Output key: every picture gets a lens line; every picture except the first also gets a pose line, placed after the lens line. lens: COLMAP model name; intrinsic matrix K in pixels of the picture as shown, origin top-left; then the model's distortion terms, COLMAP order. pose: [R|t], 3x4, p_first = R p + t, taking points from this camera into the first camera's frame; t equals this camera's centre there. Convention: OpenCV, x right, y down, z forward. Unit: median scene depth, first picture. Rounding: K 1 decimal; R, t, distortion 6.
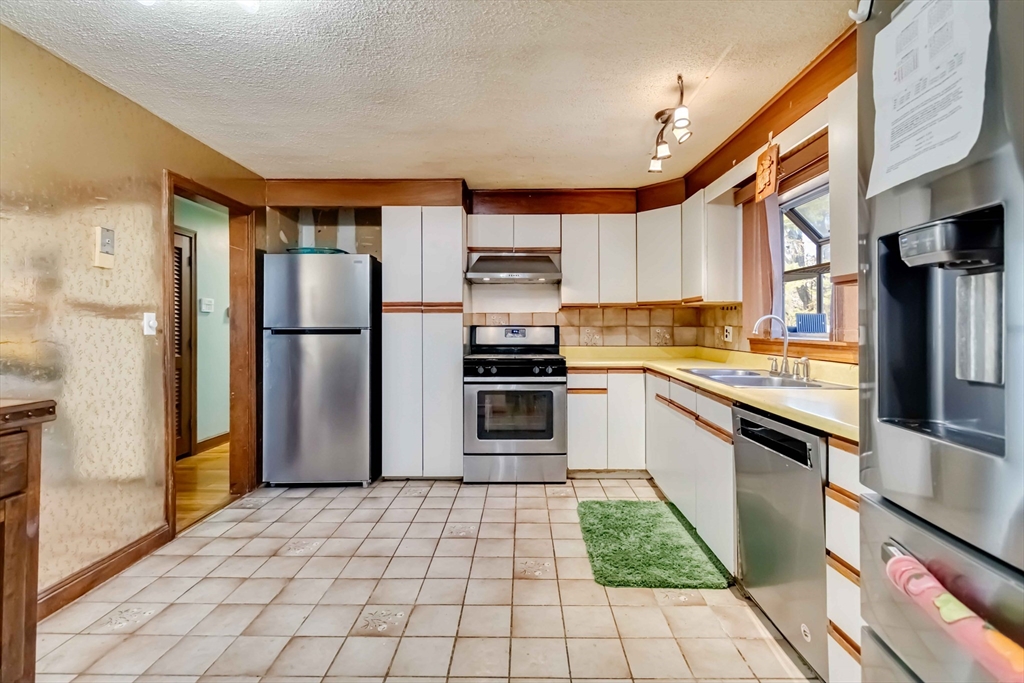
lens RADIAL K [[473.2, 0, 520.0], [0, 473.2, 325.5], [0, 0, 1]] dist [-0.000002, 0.000221]
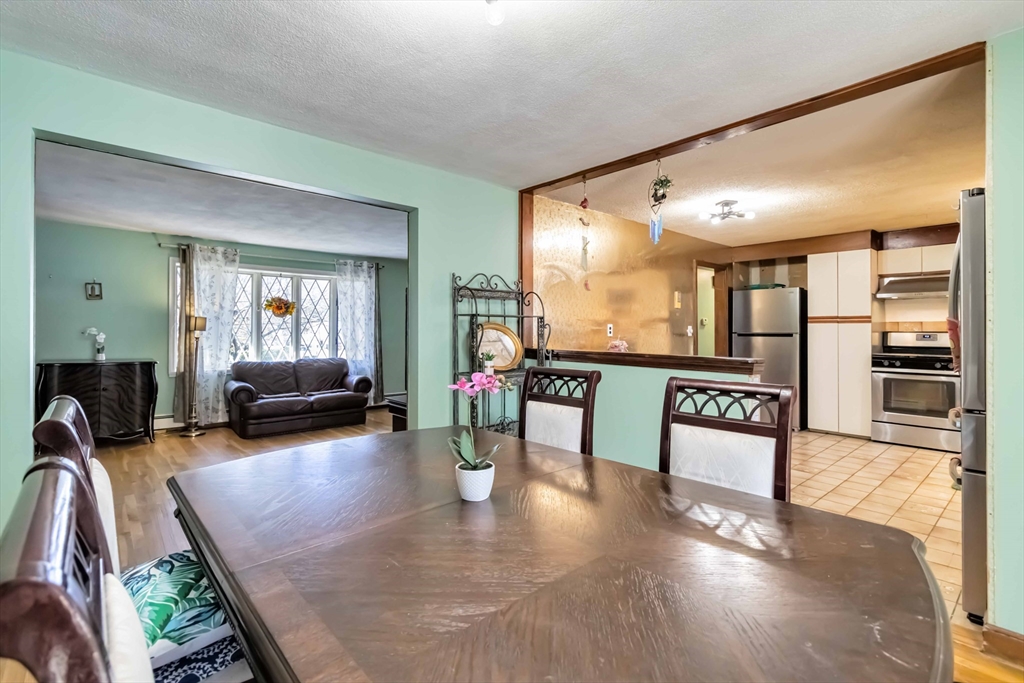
lens RADIAL K [[473.1, 0, 513.6], [0, 473.1, 328.0], [0, 0, 1]] dist [0.001074, 0.000232]
pose [[0.666647, -0.000447, -0.745374, 0.230535], [0.000270, 1.000000, -0.000359, -0.011077], [0.745374, 0.000038, 0.666647, -0.781533]]
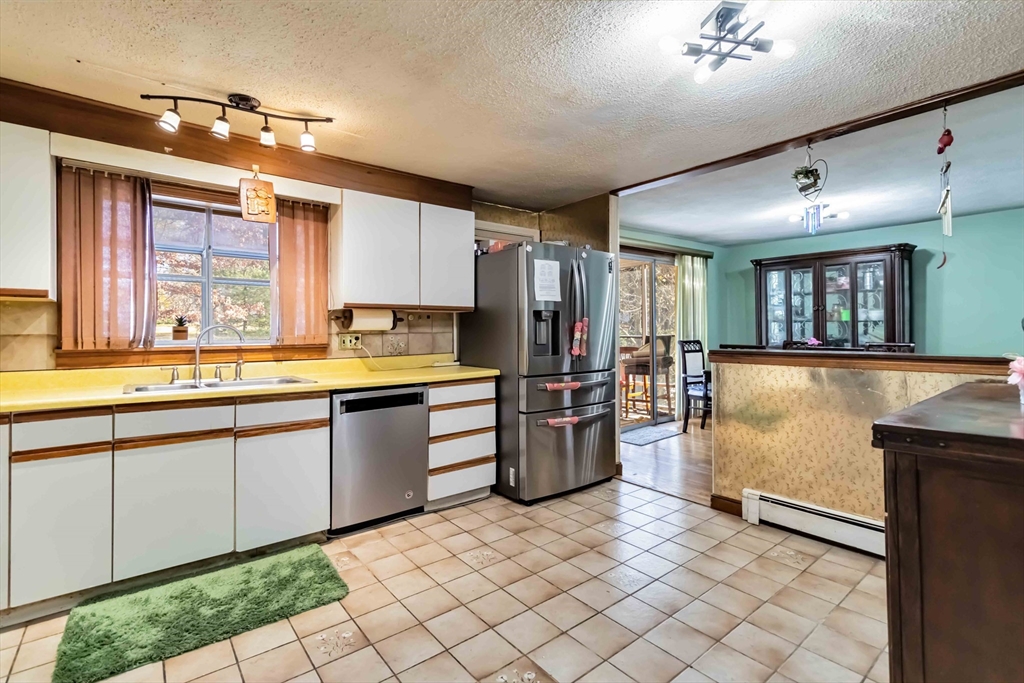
lens RADIAL K [[473.1, 0, 513.6], [0, 473.1, 328.0], [0, 0, 1]] dist [0.001074, 0.000232]
pose [[-0.633244, 0.006182, 0.773928, -0.504009], [0.001251, 0.999975, -0.006964, -0.002914], [-0.773951, -0.003441, -0.633236, 0.831601]]
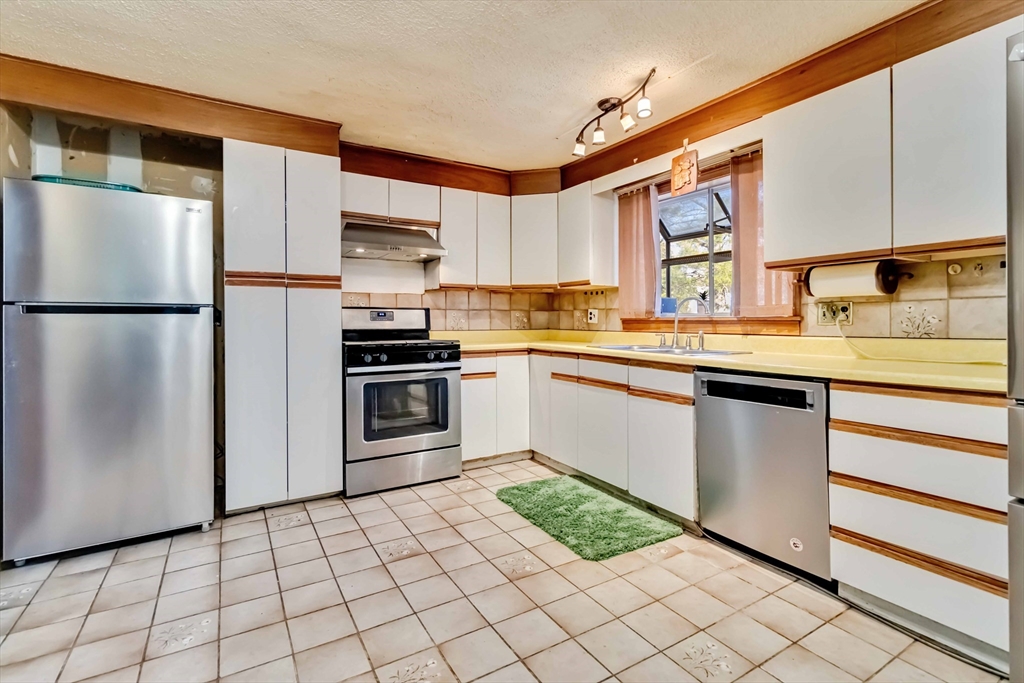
lens RADIAL K [[479.1, 0, 520.9], [0, 479.1, 321.1], [0, 0, 1]] dist [0.000680, -0.000031]
pose [[0.847444, -0.001296, 0.530883, -0.299168], [-0.000194, 0.999996, 0.002751, 0.026173], [-0.530885, -0.002434, 0.847441, 0.141004]]
